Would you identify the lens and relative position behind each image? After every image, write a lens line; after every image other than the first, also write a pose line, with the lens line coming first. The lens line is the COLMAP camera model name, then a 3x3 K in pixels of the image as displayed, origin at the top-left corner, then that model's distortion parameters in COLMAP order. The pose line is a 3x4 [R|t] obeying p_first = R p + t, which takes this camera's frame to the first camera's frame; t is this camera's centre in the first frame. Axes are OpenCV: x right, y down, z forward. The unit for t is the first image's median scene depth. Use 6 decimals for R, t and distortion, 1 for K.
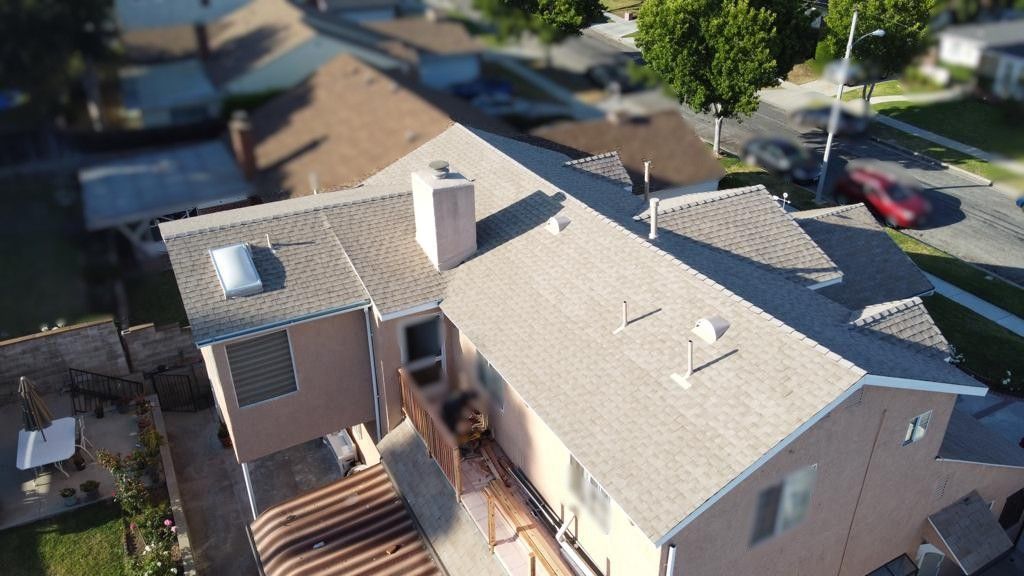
lens RADIAL K [[755.7, 0, 512.0], [0, 755.7, 288.0], [0, 0, 1]] dist [0.264315, -0.638841]
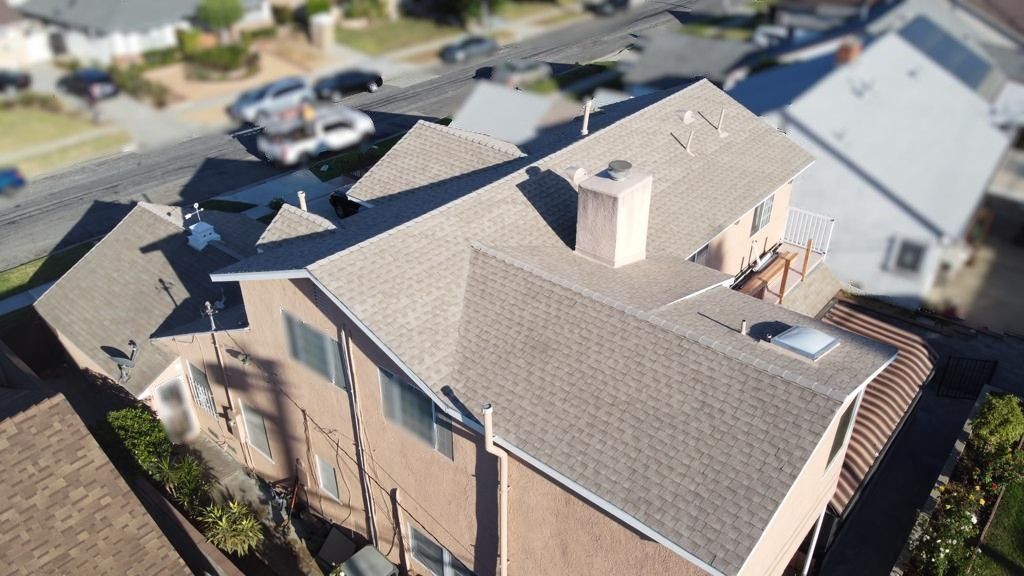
lens RADIAL K [[755.7, 0, 512.0], [0, 755.7, 288.0], [0, 0, 1]] dist [0.264315, -0.638841]
pose [[-0.361355, -0.486837, 0.795243, -0.769476], [0.459877, 0.648874, 0.606198, -0.618541], [-0.811132, 0.584767, -0.010589, 1.096551]]
